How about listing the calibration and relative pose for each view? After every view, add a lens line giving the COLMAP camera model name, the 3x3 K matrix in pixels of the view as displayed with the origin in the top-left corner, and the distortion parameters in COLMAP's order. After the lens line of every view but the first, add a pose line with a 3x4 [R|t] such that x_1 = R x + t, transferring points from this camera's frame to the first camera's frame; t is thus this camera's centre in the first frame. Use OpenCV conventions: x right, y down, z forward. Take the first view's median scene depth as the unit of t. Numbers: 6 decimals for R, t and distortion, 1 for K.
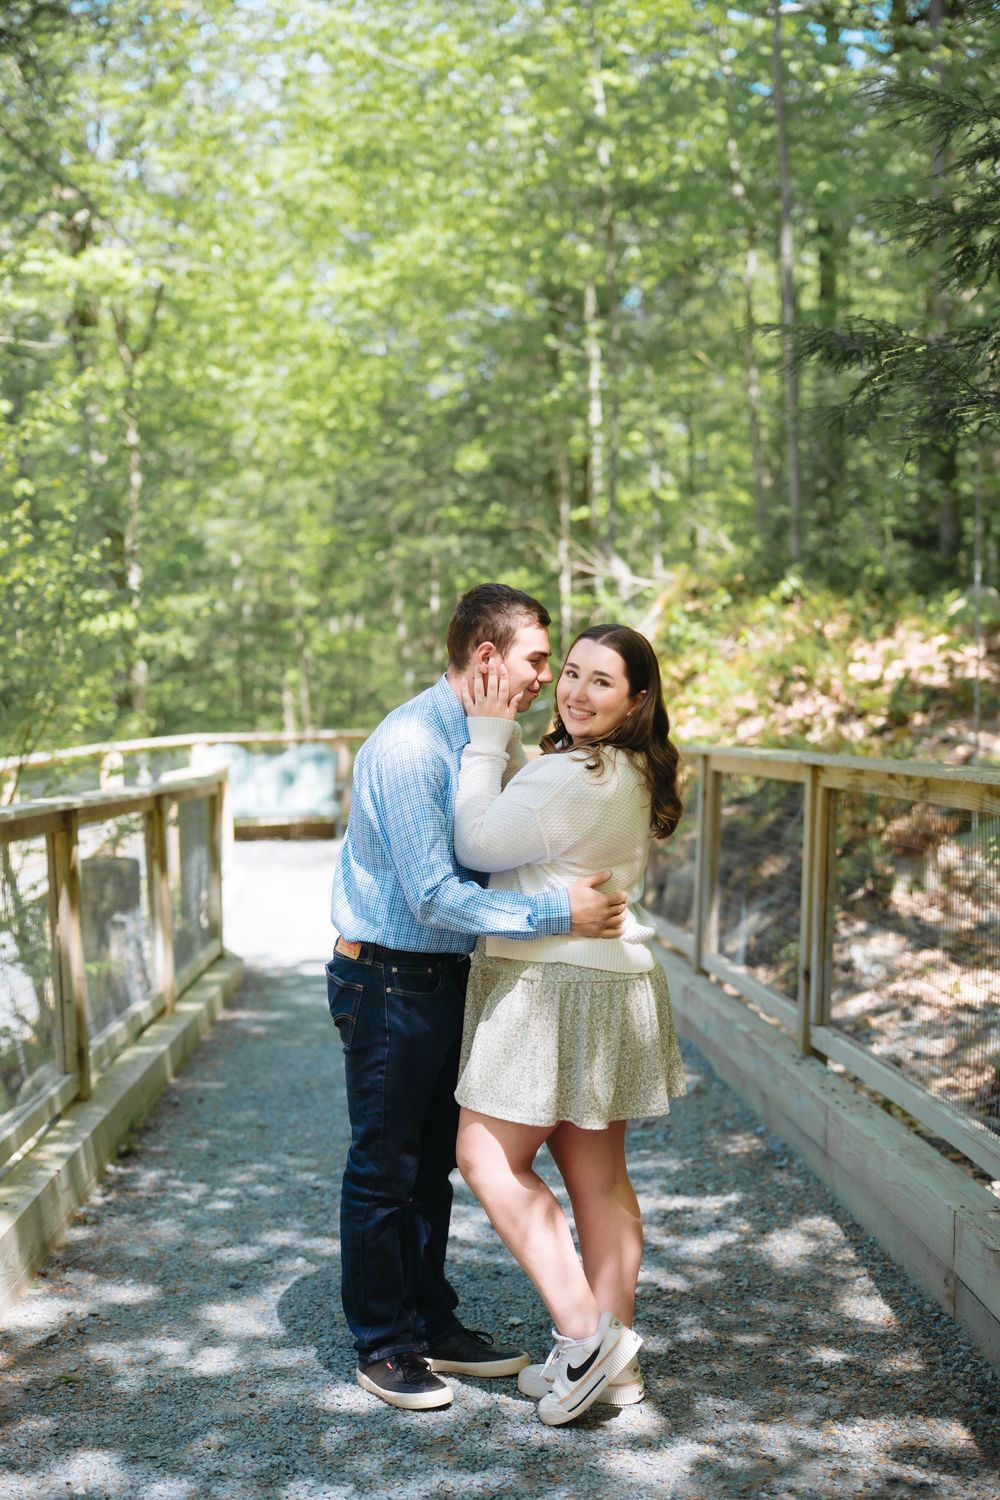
lens RADIAL K [[1986.4, 0, 500.0], [0, 1986.4, 750.0], [0, 0, 1]] dist [-0.017663, -0.007708]
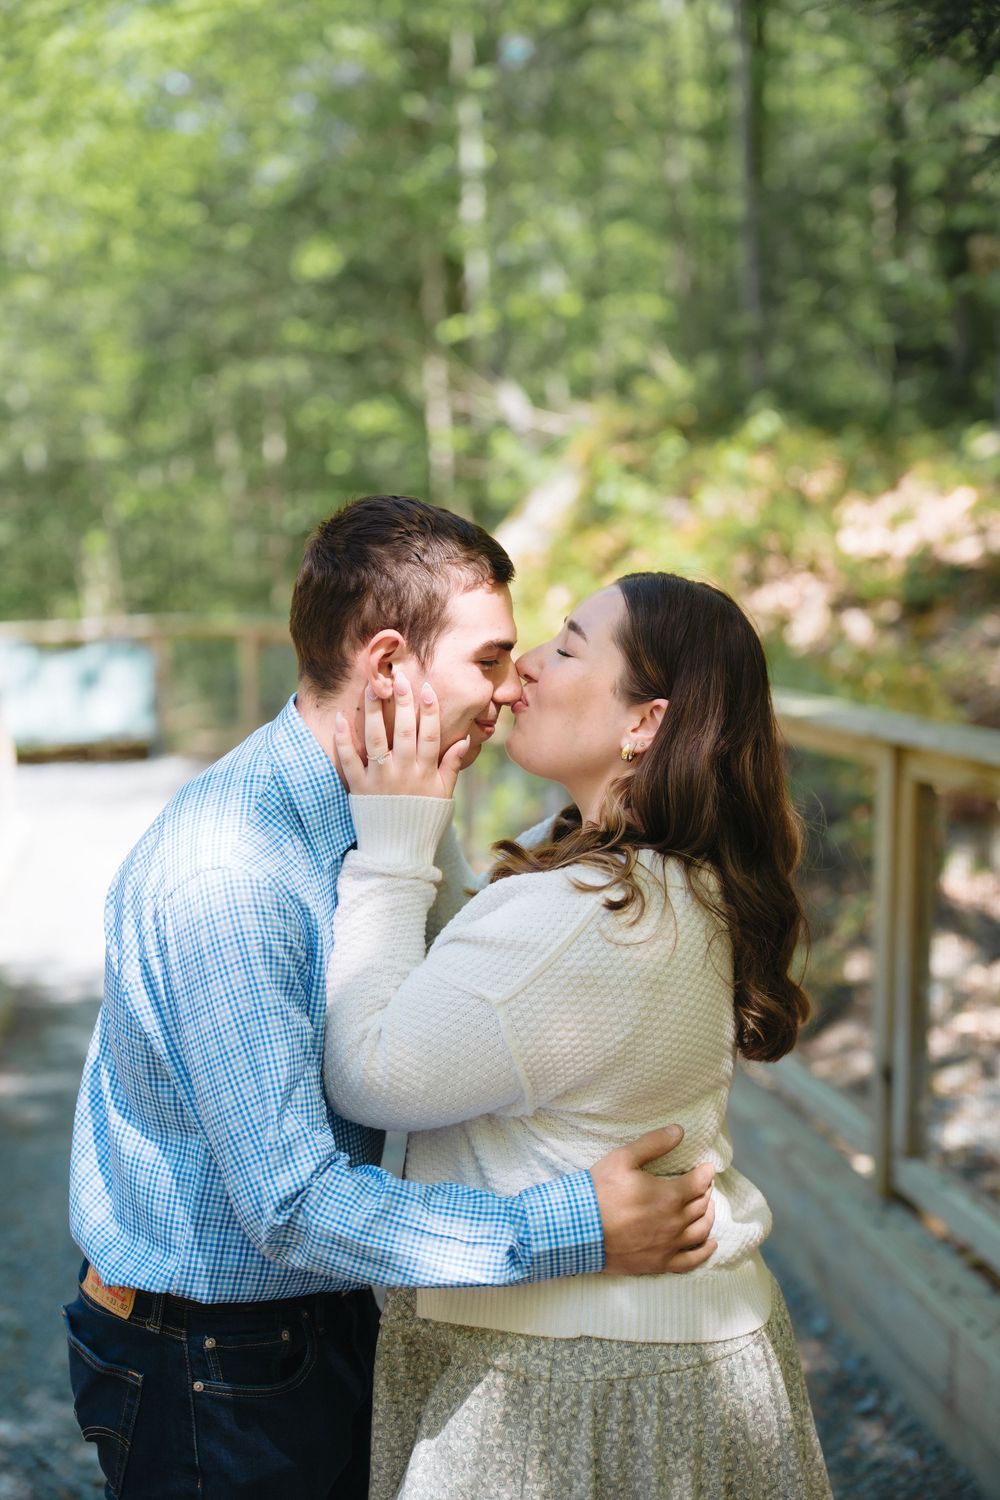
lens RADIAL K [[2326.9, 0, 500.0], [0, 2326.9, 750.0], [0, 0, 1]] dist [0.006632, 0.091925]
pose [[0.997842, -0.026796, 0.059940, -0.004388], [0.023092, 0.997830, 0.061660, -0.018804], [-0.061462, -0.060143, 0.996296, 0.142115]]
